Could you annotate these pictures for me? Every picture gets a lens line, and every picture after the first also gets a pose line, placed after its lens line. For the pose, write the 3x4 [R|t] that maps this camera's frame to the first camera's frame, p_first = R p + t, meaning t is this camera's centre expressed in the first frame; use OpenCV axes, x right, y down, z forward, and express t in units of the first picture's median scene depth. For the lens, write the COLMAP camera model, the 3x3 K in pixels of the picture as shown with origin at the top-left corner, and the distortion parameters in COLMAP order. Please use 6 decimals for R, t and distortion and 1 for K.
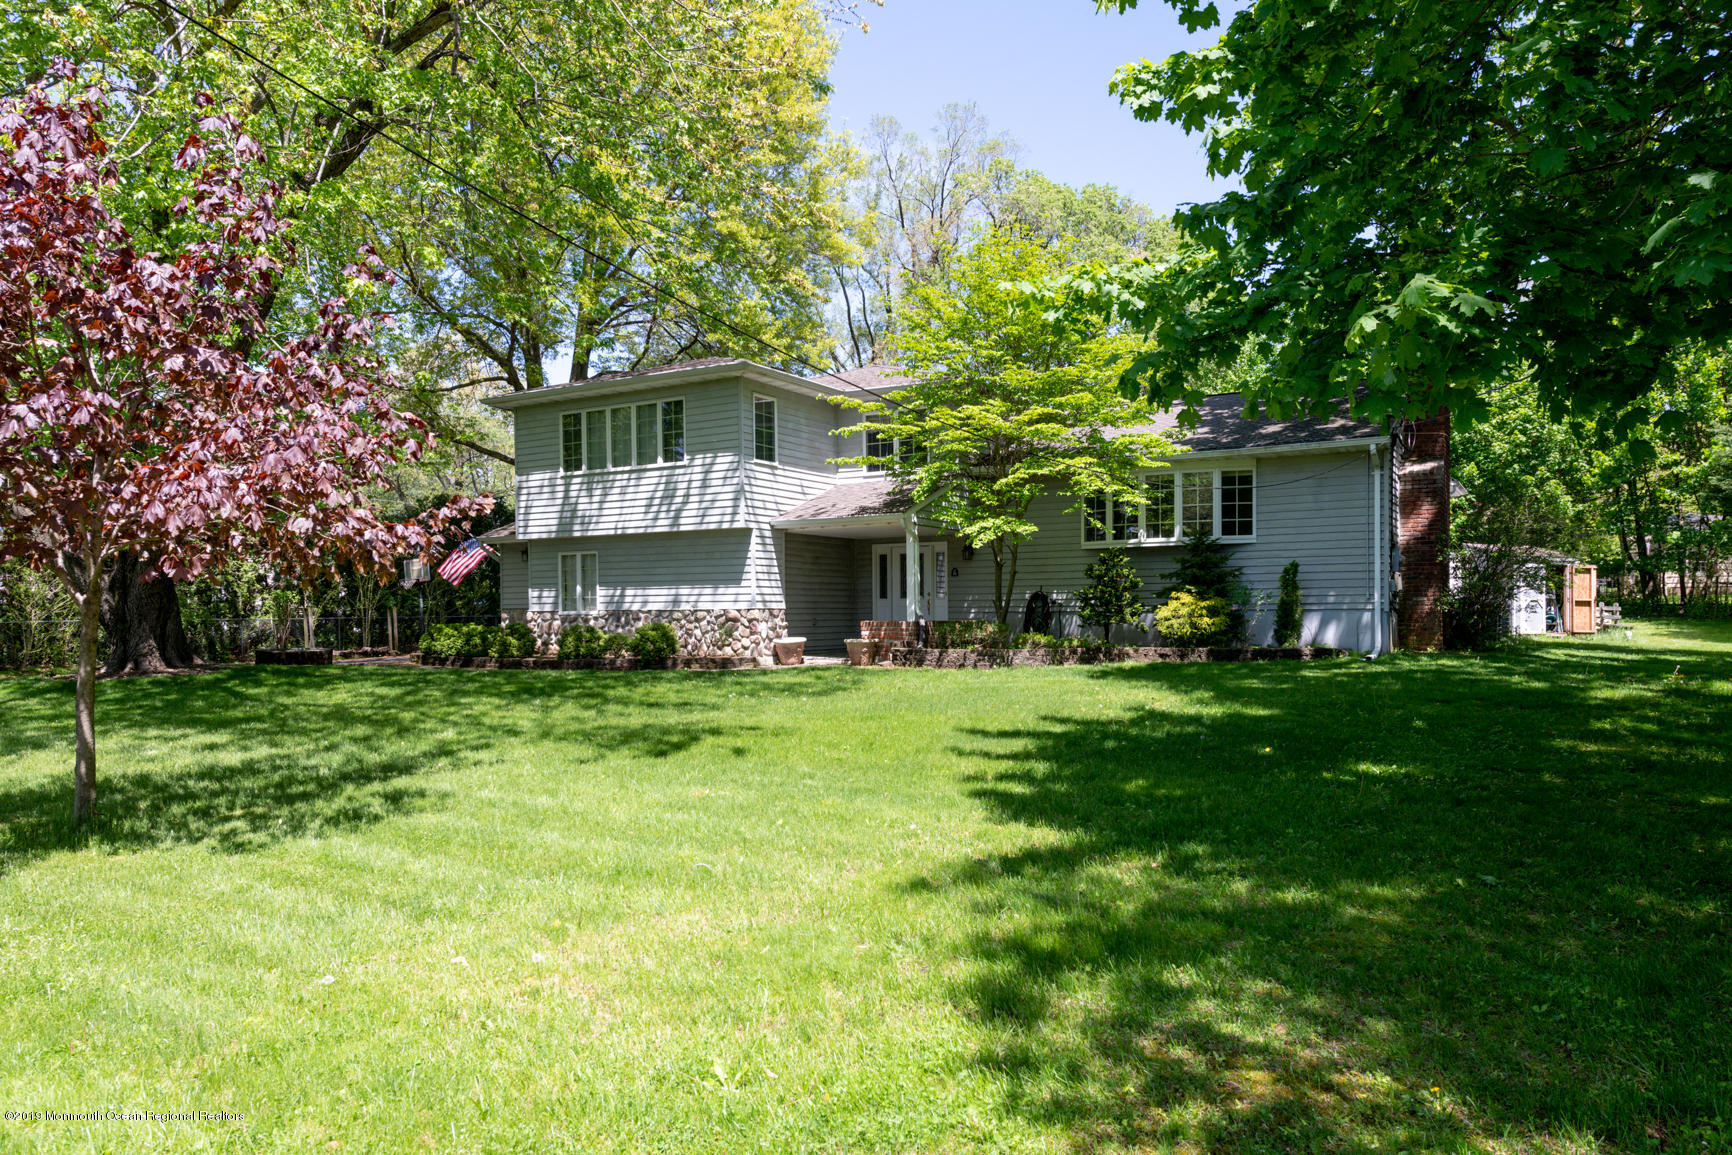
lens RADIAL K [[1147.2, 0, 866.9], [0, 1147.2, 651.1], [0, 0, 1]] dist [0.004451, -0.001875]
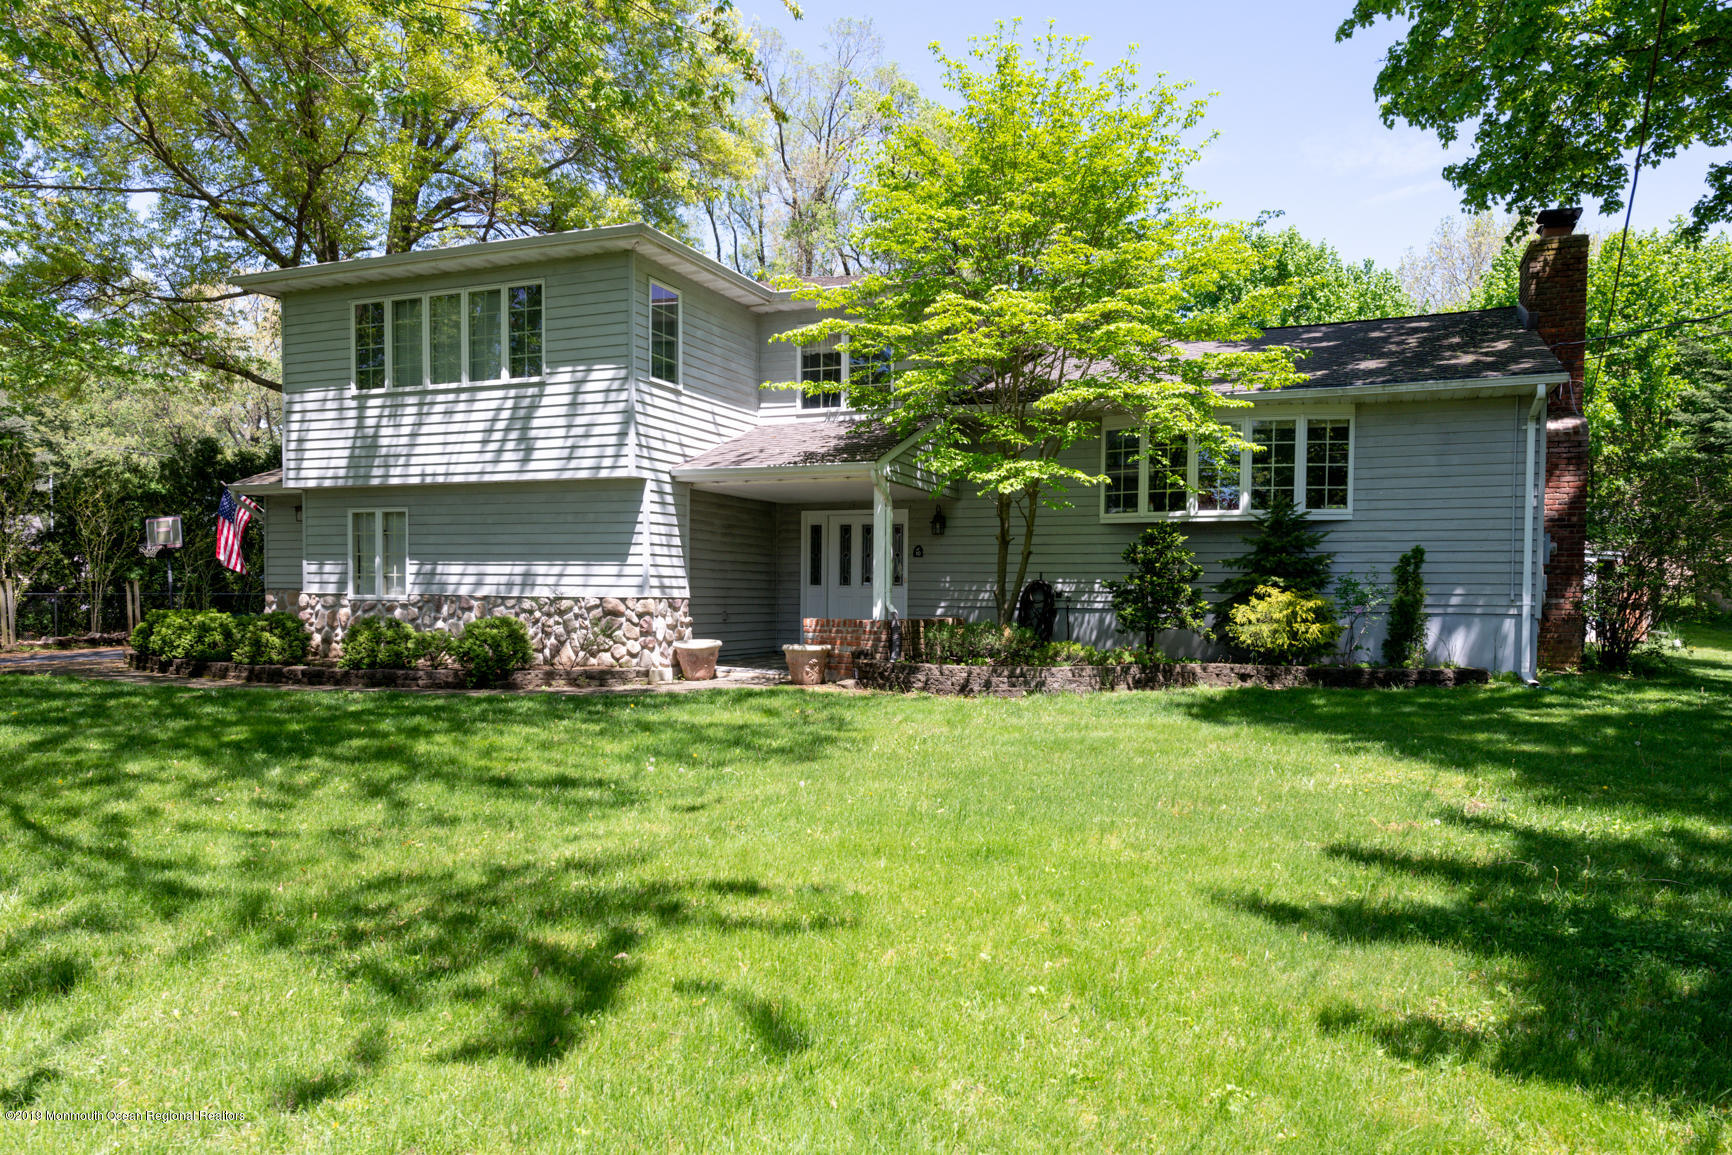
lens RADIAL K [[1147.2, 0, 866.9], [0, 1147.2, 651.1], [0, 0, 1]] dist [0.004451, -0.001875]
pose [[0.989924, 0.011515, 0.141133, -0.063313], [-0.013861, 0.999781, 0.015647, -0.017275], [-0.140922, -0.017446, 0.989867, 0.301729]]
